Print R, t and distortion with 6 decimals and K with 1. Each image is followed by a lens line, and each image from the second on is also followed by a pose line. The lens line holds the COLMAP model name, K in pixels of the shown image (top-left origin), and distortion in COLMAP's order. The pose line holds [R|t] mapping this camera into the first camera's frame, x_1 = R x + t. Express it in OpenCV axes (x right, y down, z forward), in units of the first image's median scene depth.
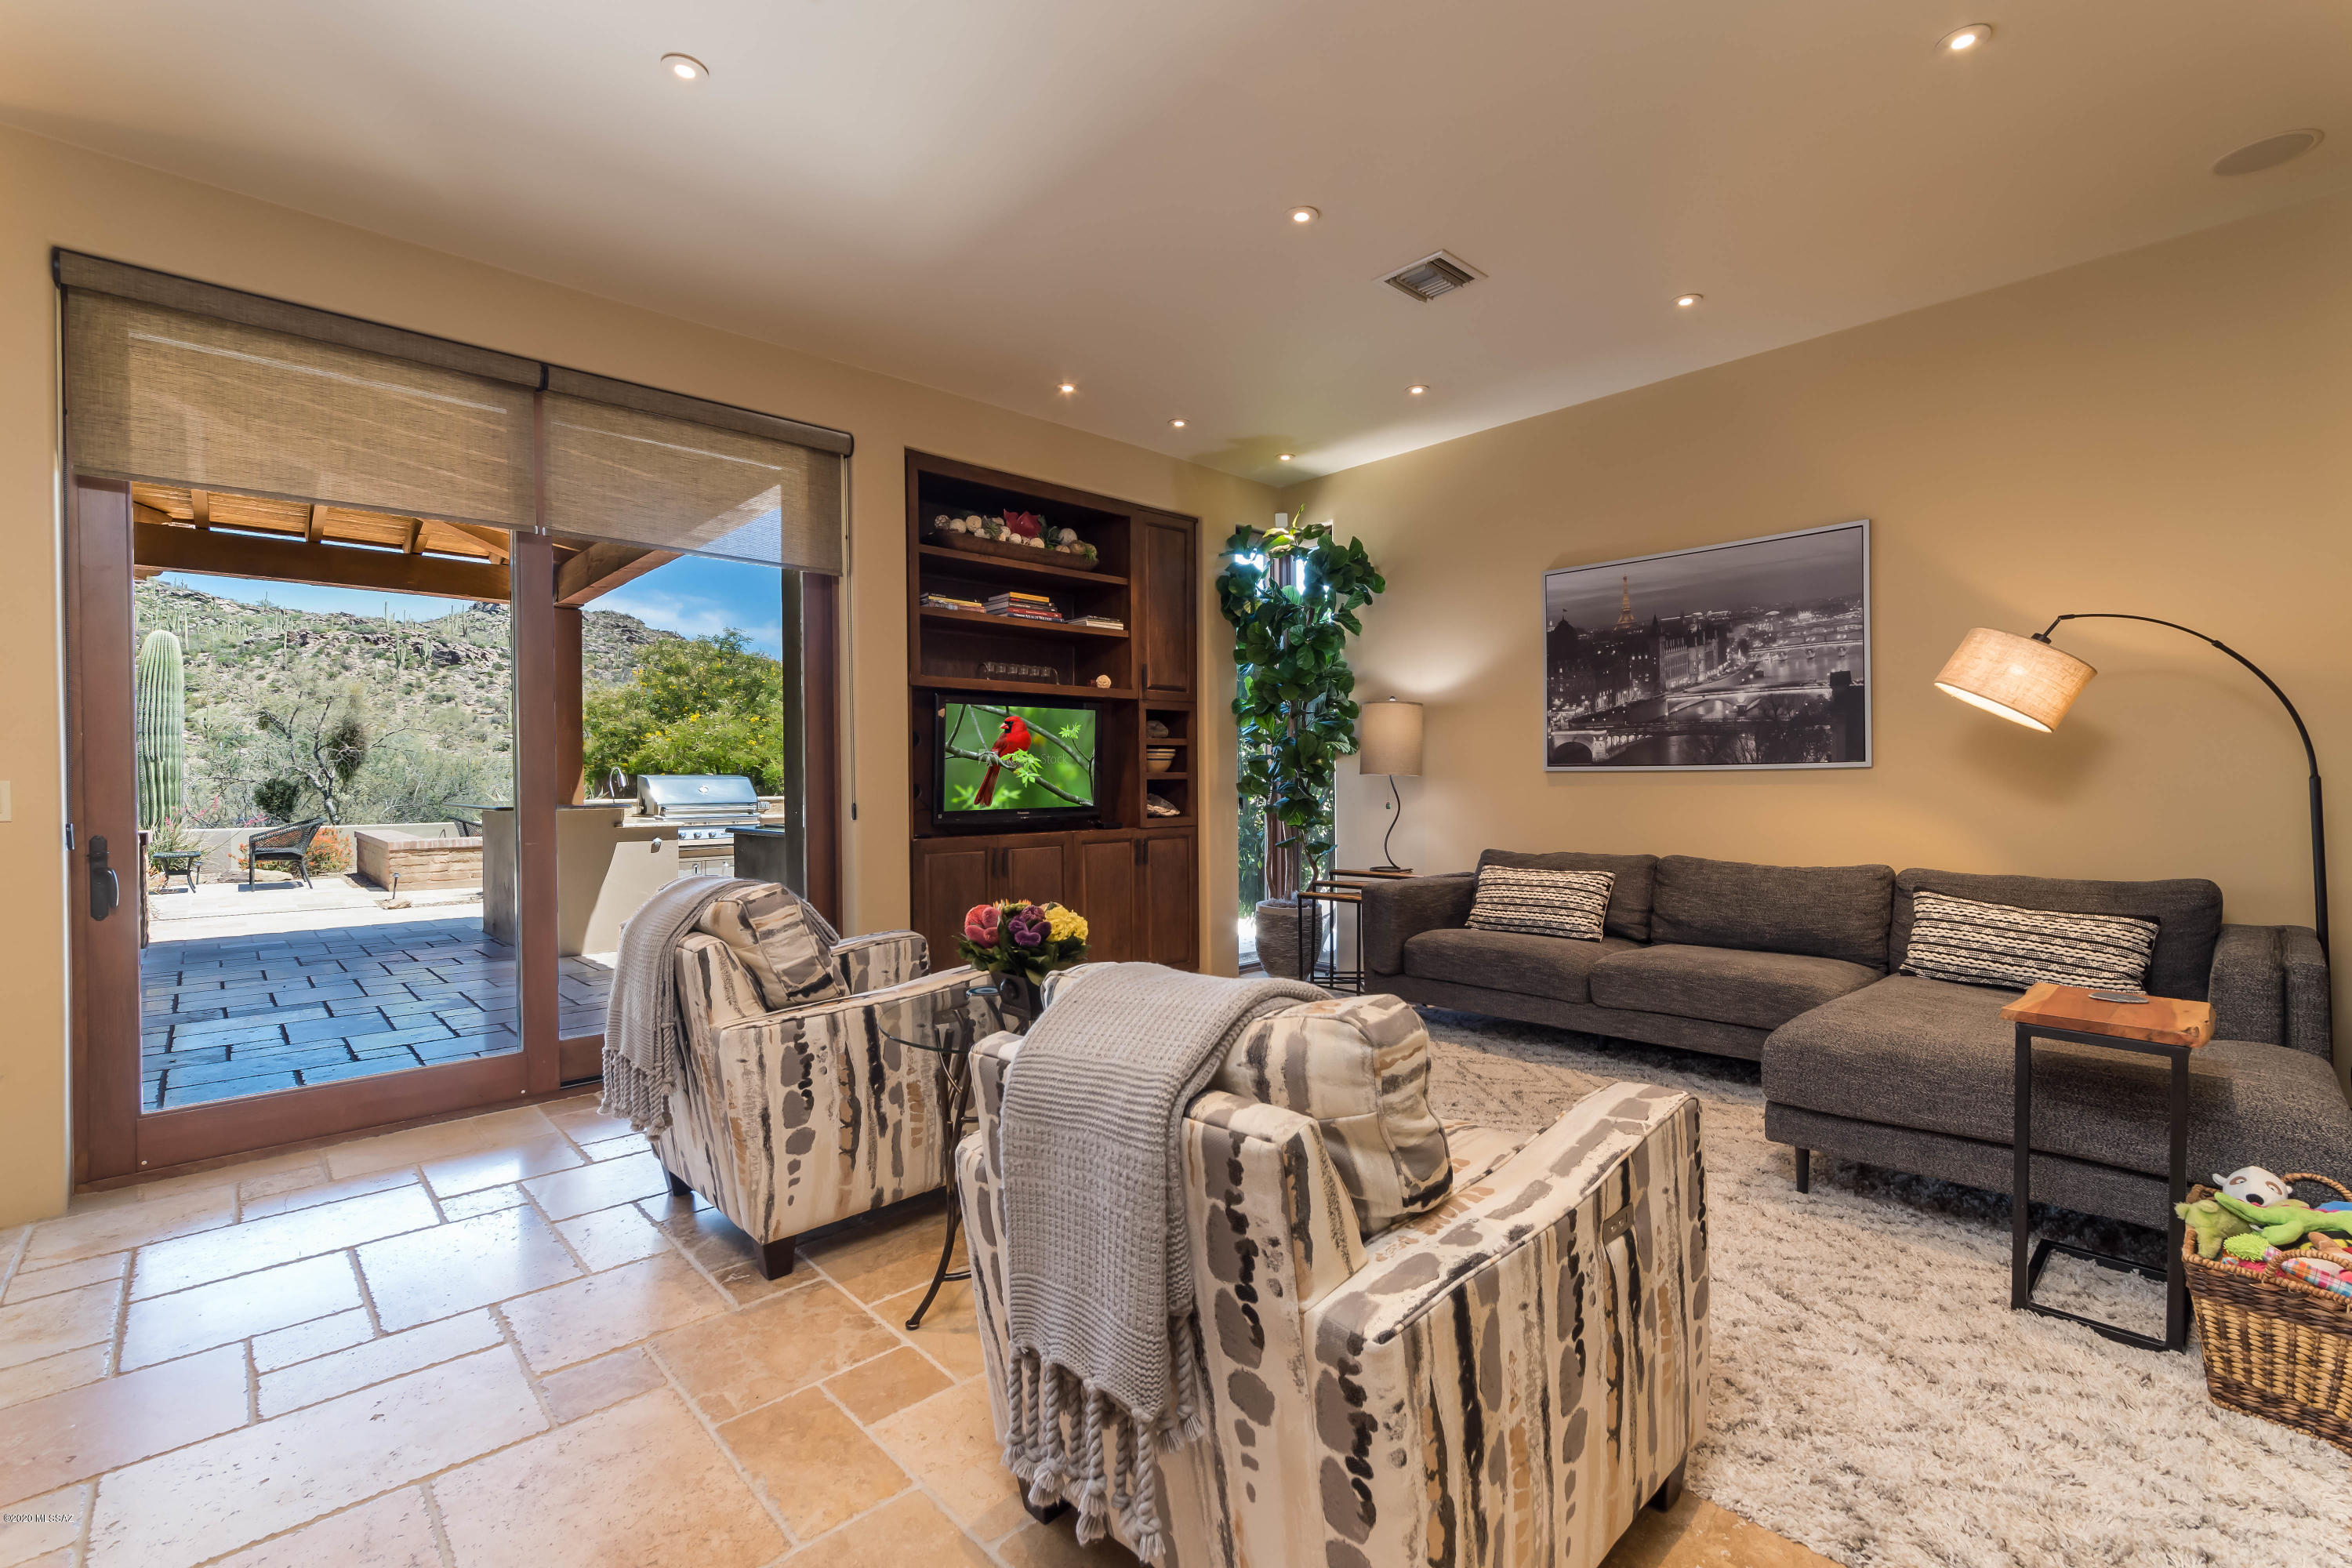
lens RADIAL K [[1019.1, 0, 1167.4], [0, 1019.1, 782.1], [0, 0, 1]] dist [-0.000862, 0.000416]
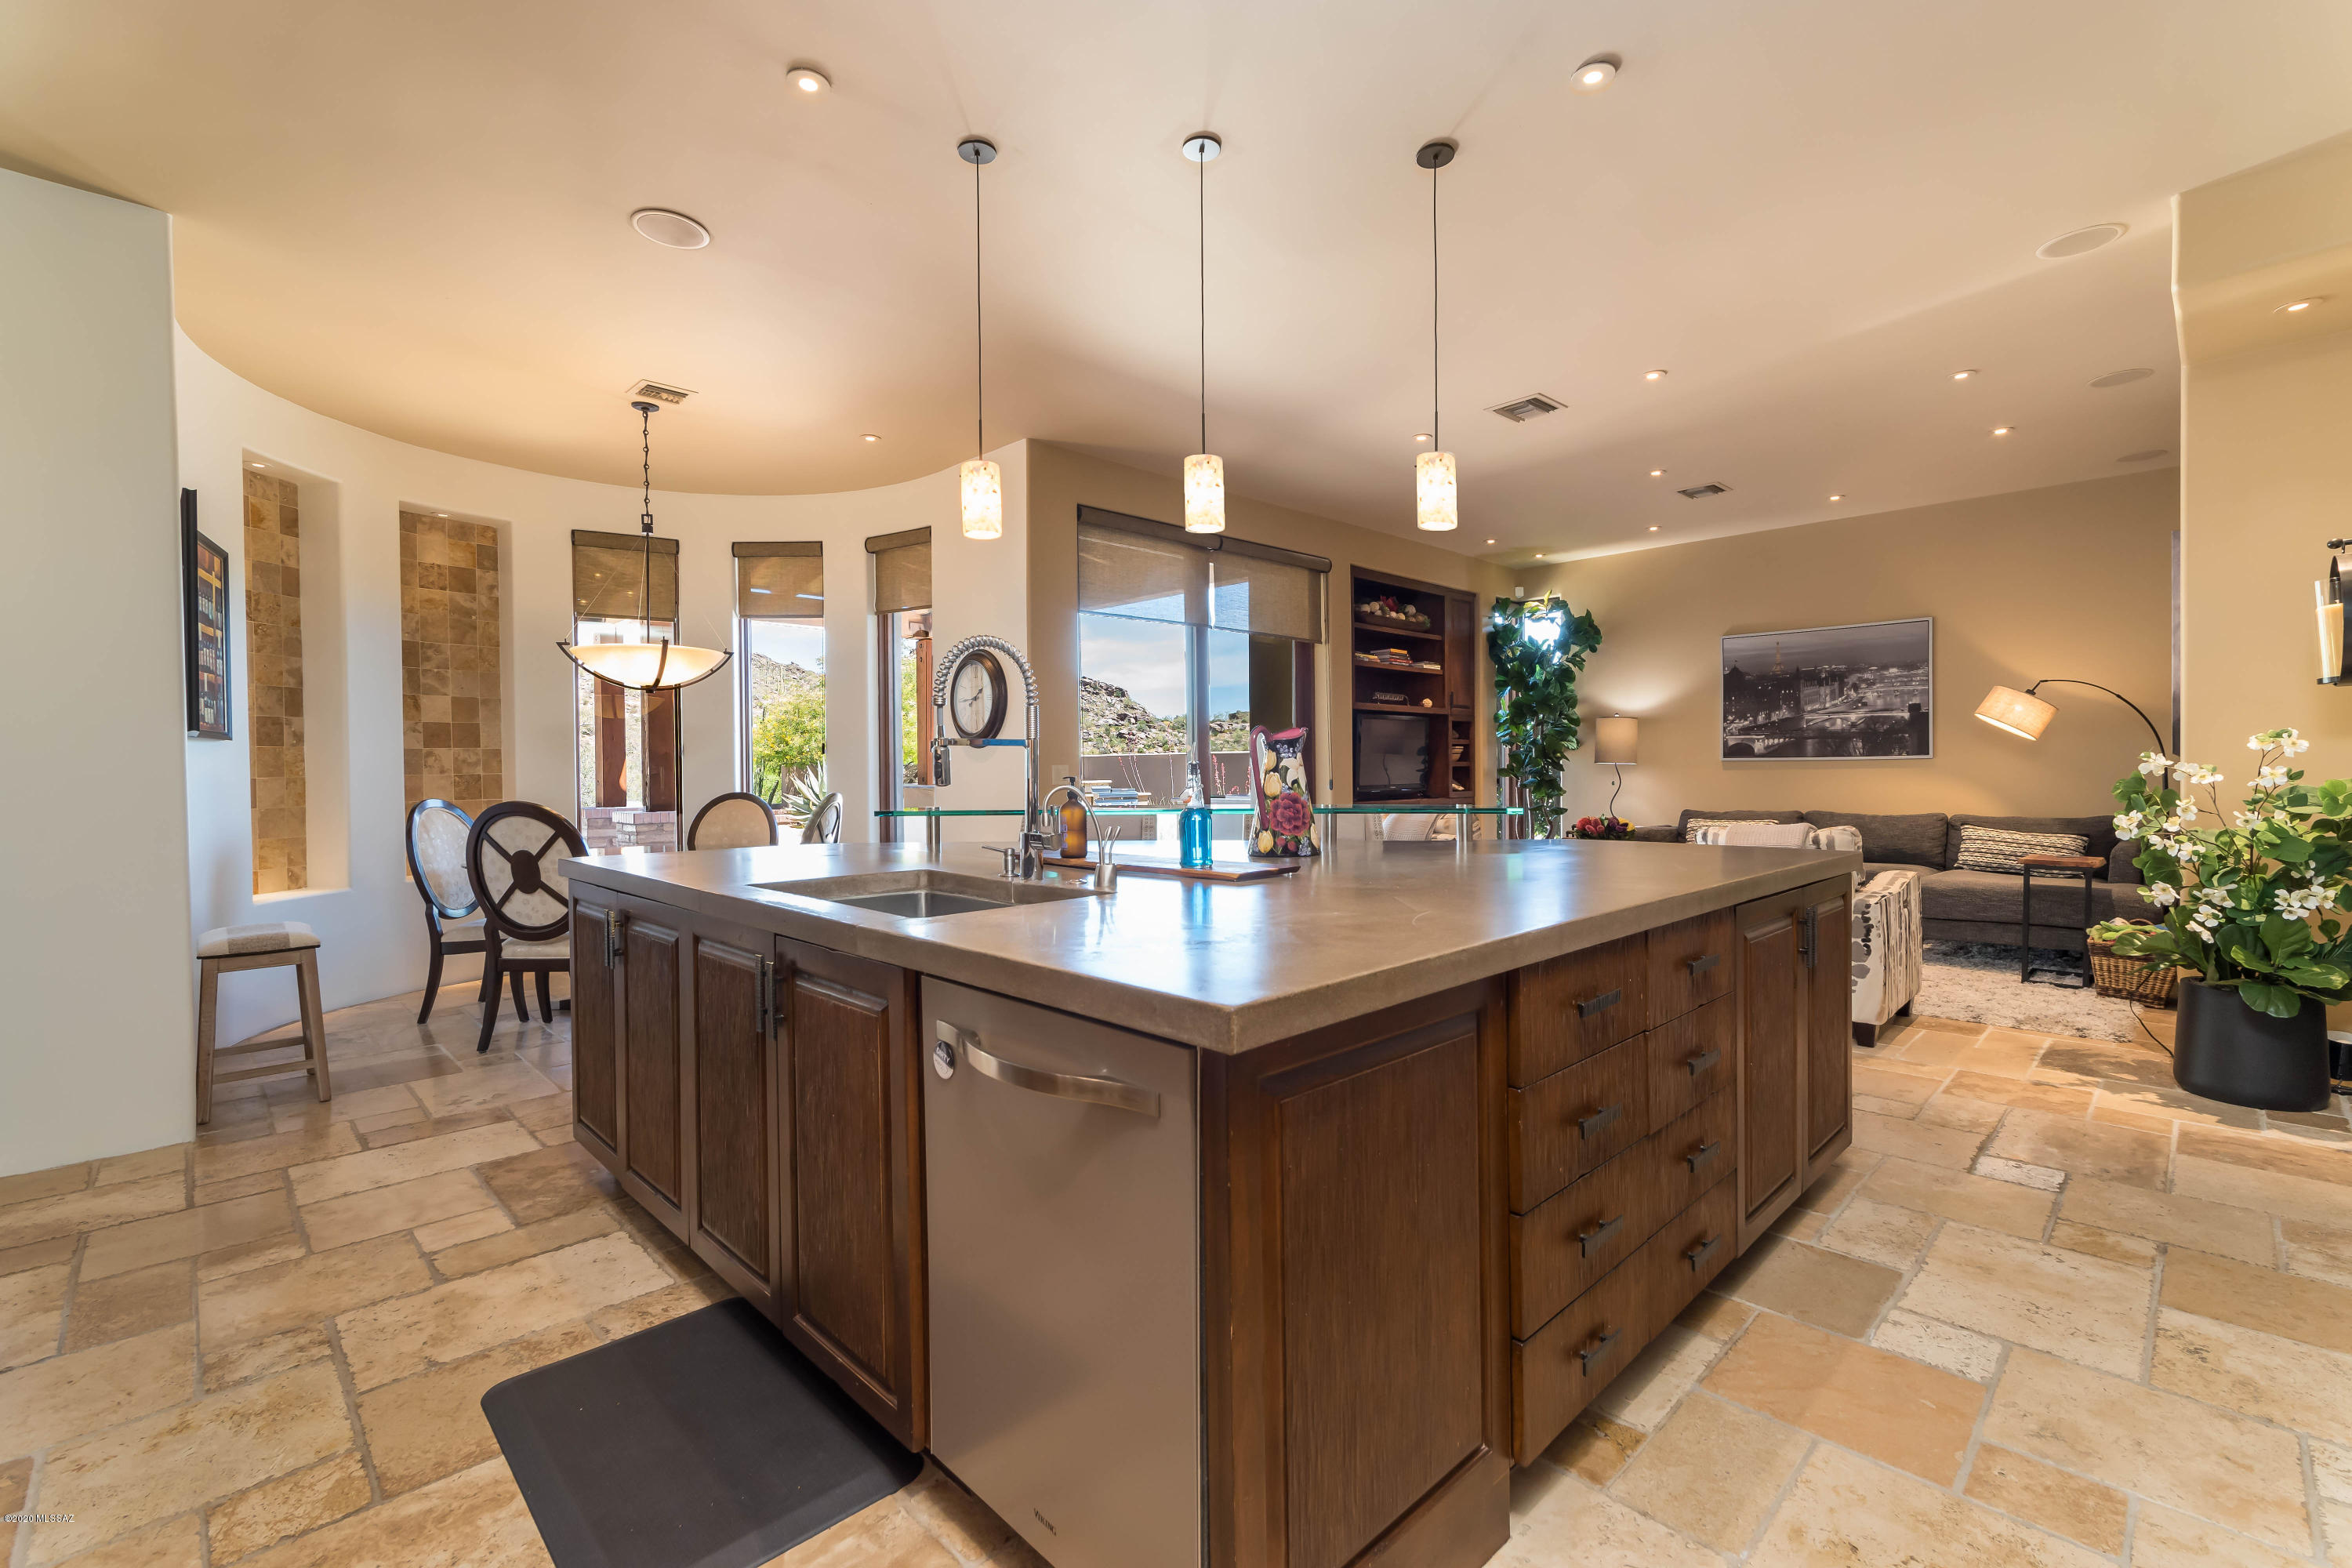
lens RADIAL K [[1019.1, 0, 1173.1], [0, 1019.1, 781.8], [0, 0, 1]] dist [-0.000862, 0.000416]
pose [[0.999755, -0.001217, 0.022080, -0.562394], [0.001042, 0.999968, 0.007933, 0.009401], [-0.022088, -0.007908, 0.999725, -0.622609]]
